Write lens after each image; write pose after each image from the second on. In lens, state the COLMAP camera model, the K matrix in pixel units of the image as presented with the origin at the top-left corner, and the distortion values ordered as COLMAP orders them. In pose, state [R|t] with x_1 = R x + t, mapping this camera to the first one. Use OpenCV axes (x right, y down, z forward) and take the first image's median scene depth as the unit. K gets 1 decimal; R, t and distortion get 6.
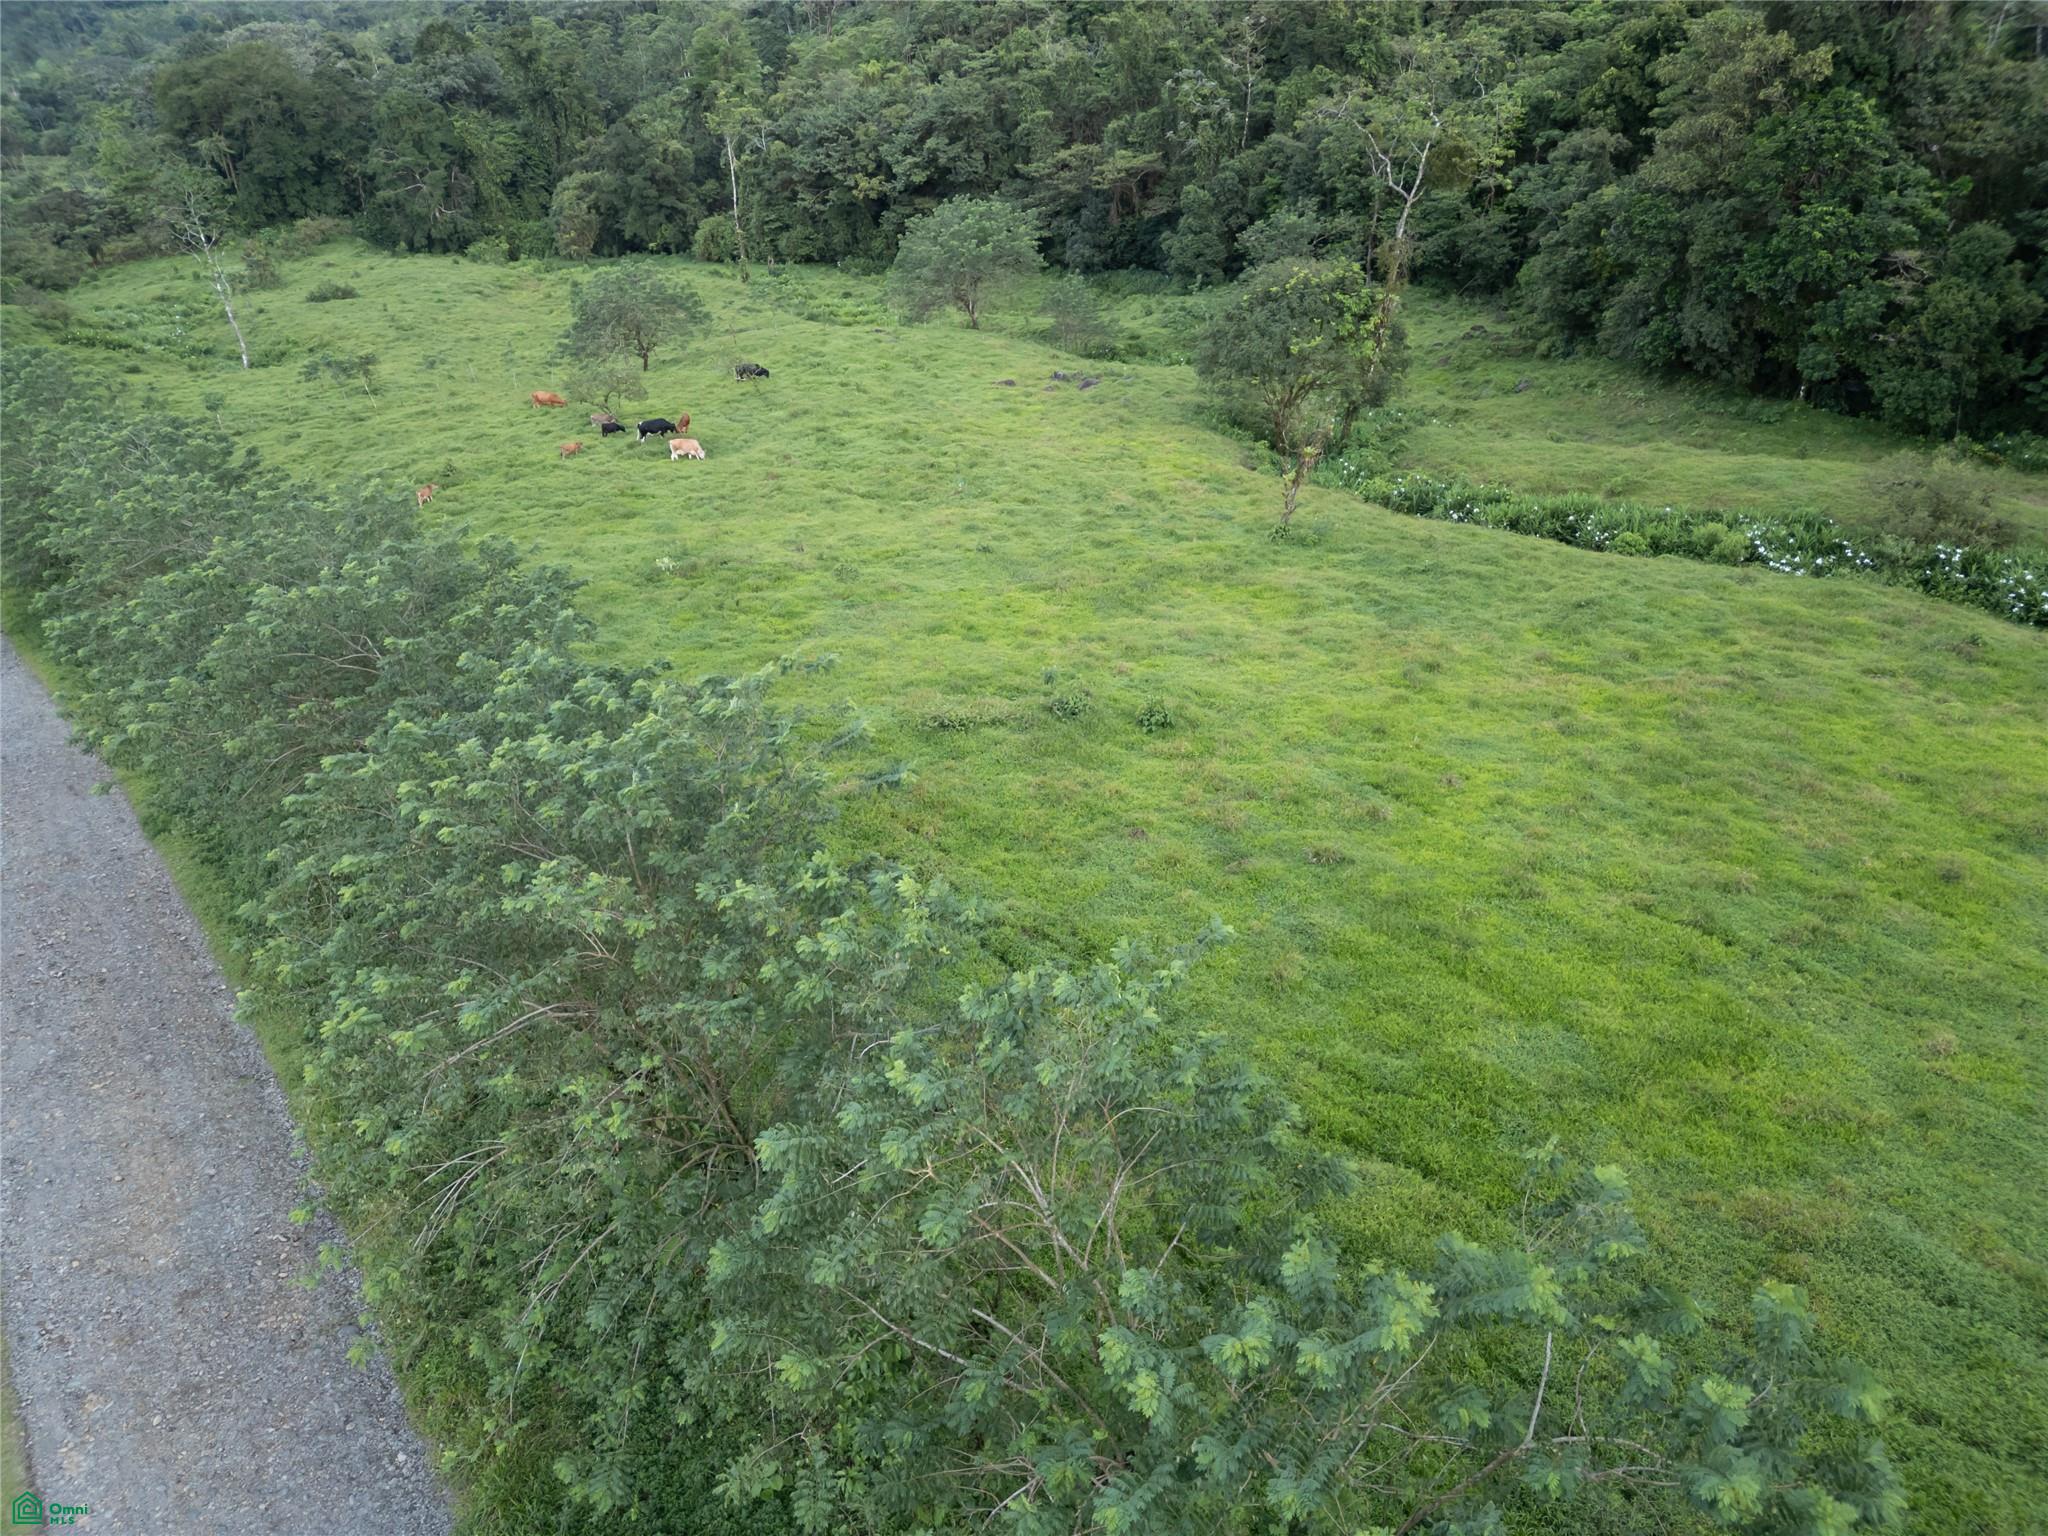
lens RADIAL K [[1430.1, 0, 1035.9], [0, 1430.1, 765.1], [0, 0, 1]] dist [0.077447, -0.076546]
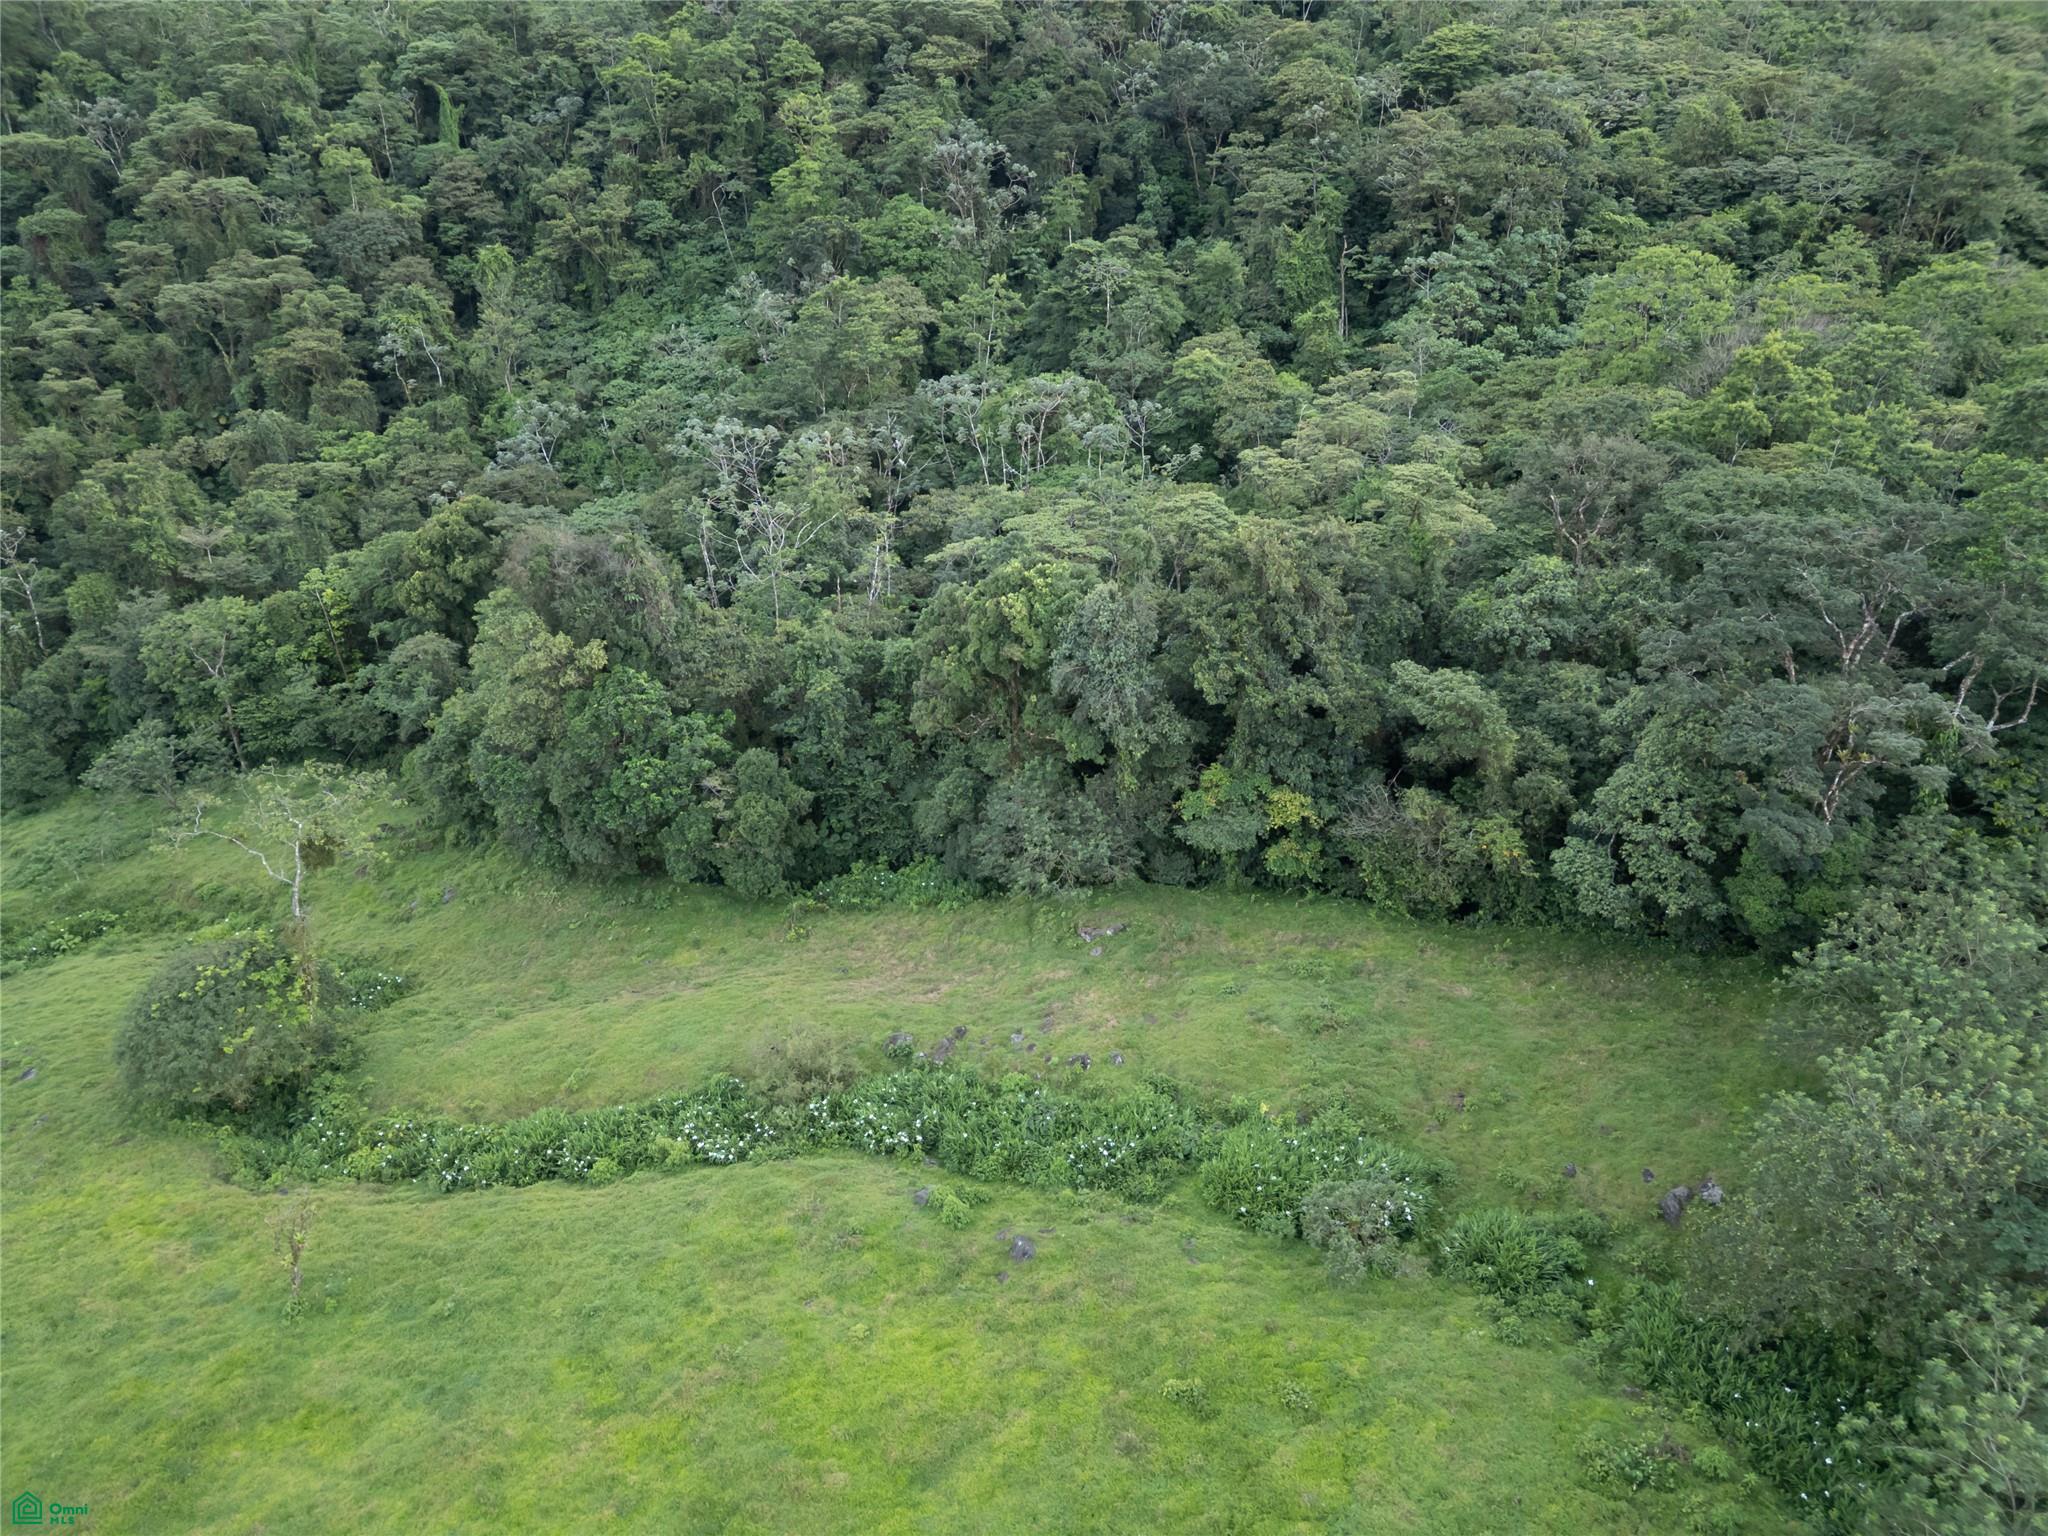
lens RADIAL K [[1430.1, 0, 1035.9], [0, 1430.1, 765.1], [0, 0, 1]] dist [0.077447, -0.076546]
pose [[0.730575, -0.282137, 0.621820, 0.010595], [0.358450, 0.933546, 0.002433, -0.256515], [-0.581184, 0.221114, 0.783157, -0.181579]]
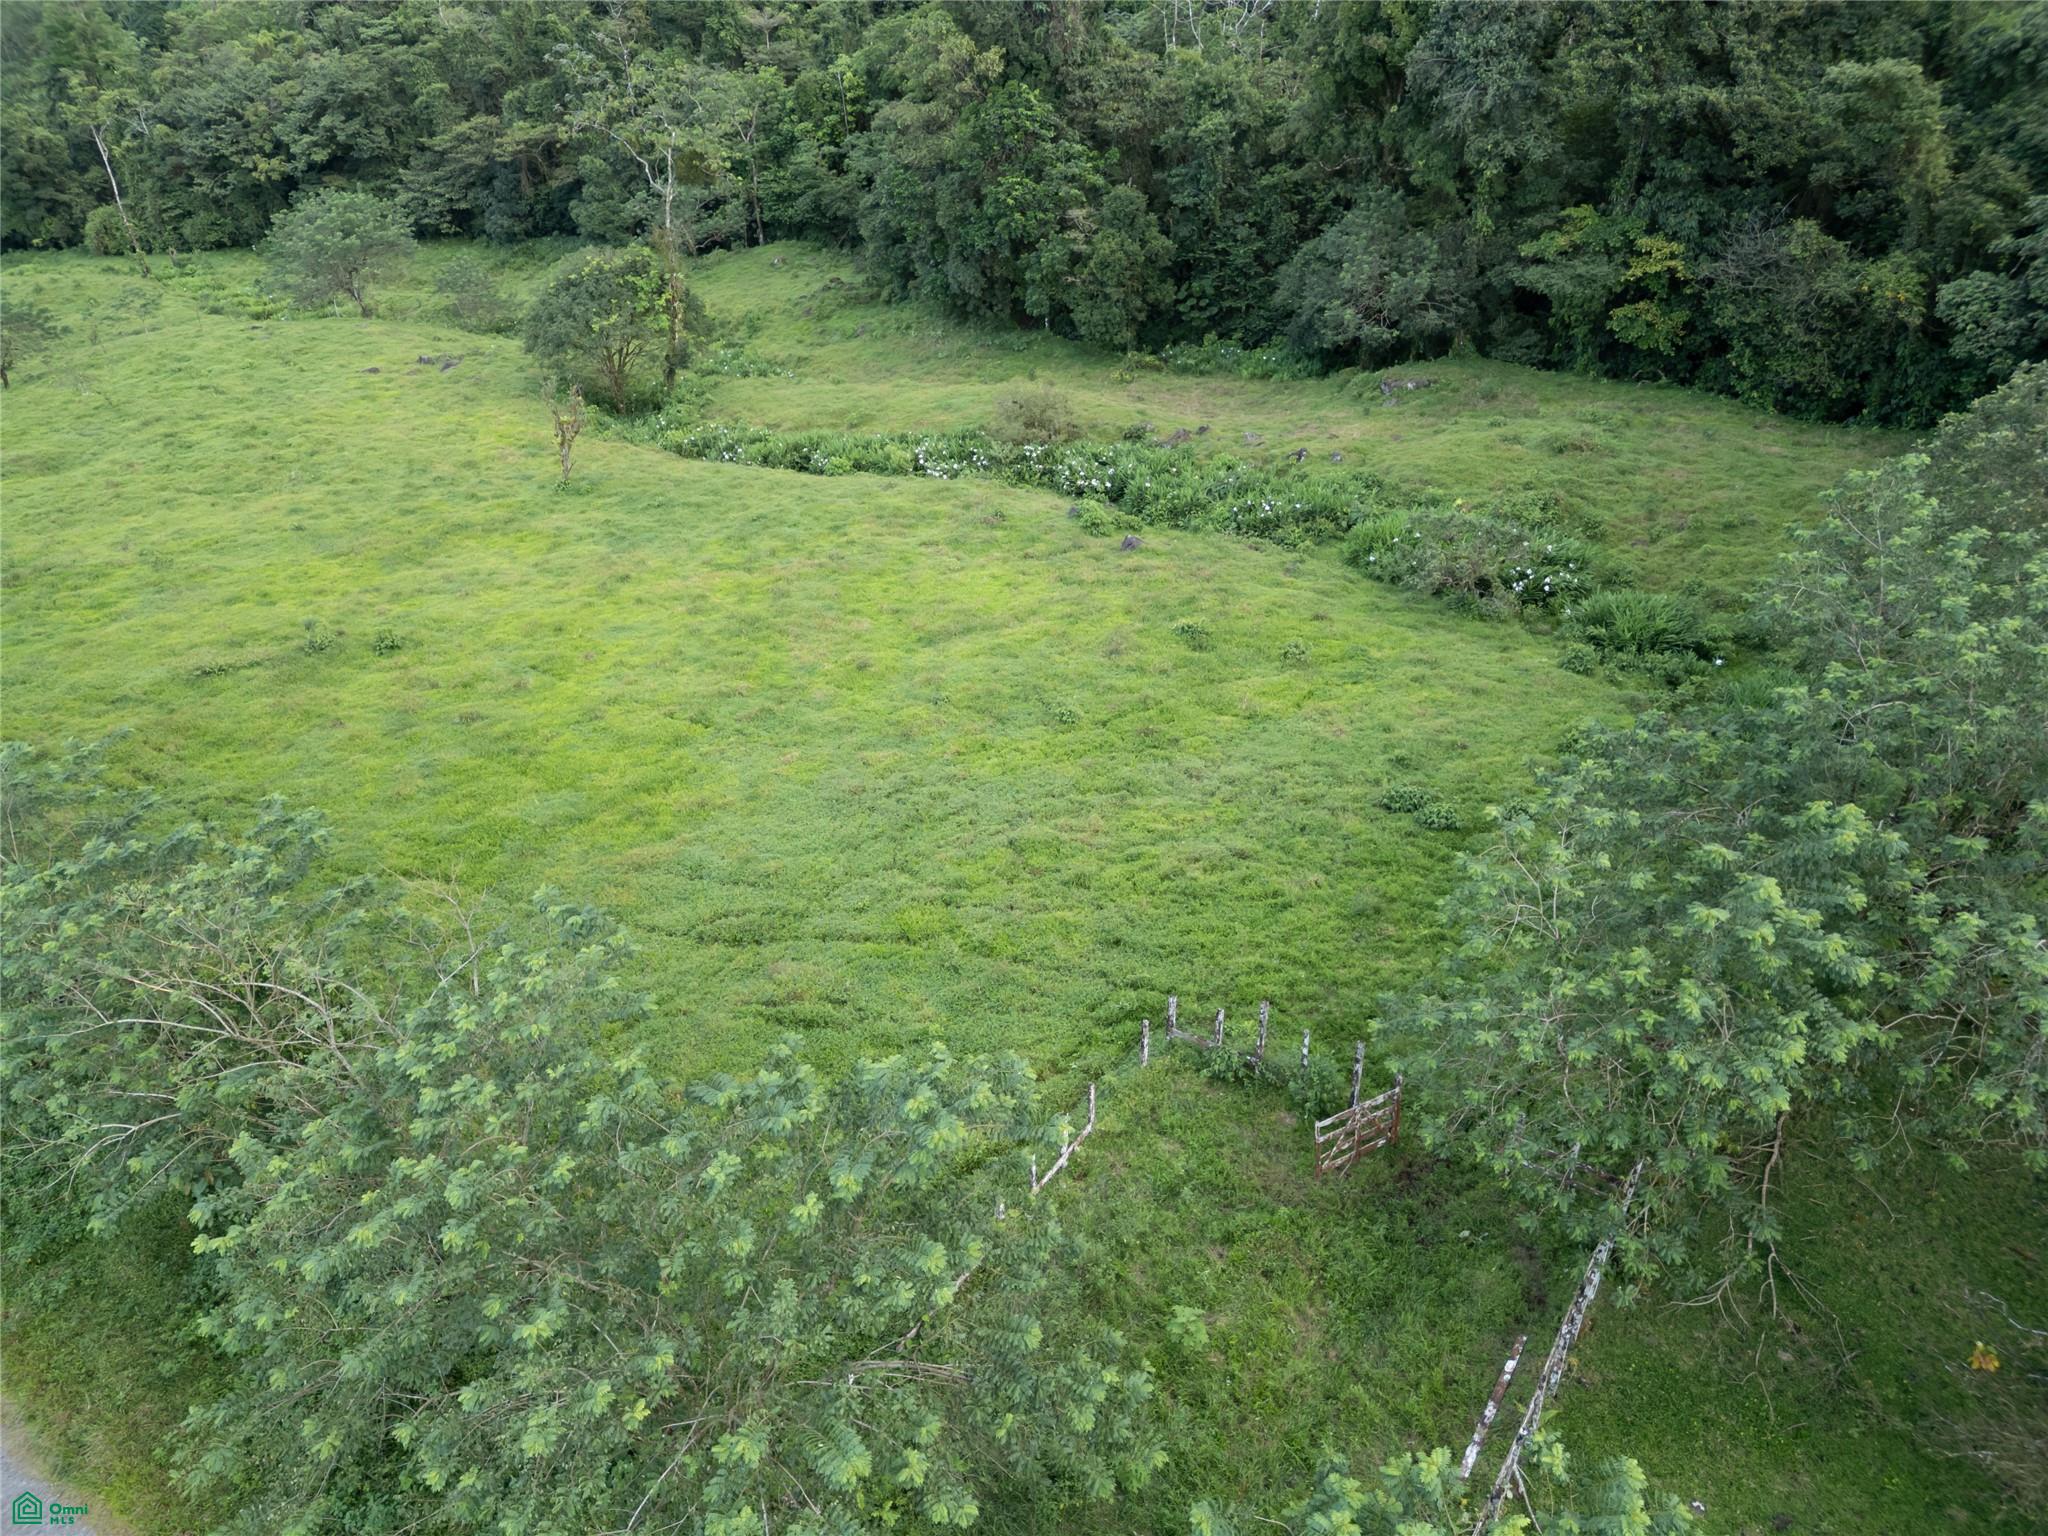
lens RADIAL K [[1430.1, 0, 1035.9], [0, 1430.1, 765.1], [0, 0, 1]] dist [0.077447, -0.076546]
pose [[0.953771, -0.167813, 0.249317, 0.156622], [0.156820, 0.985586, 0.063469, 0.045197], [-0.256375, -0.021437, 0.966340, -0.235585]]
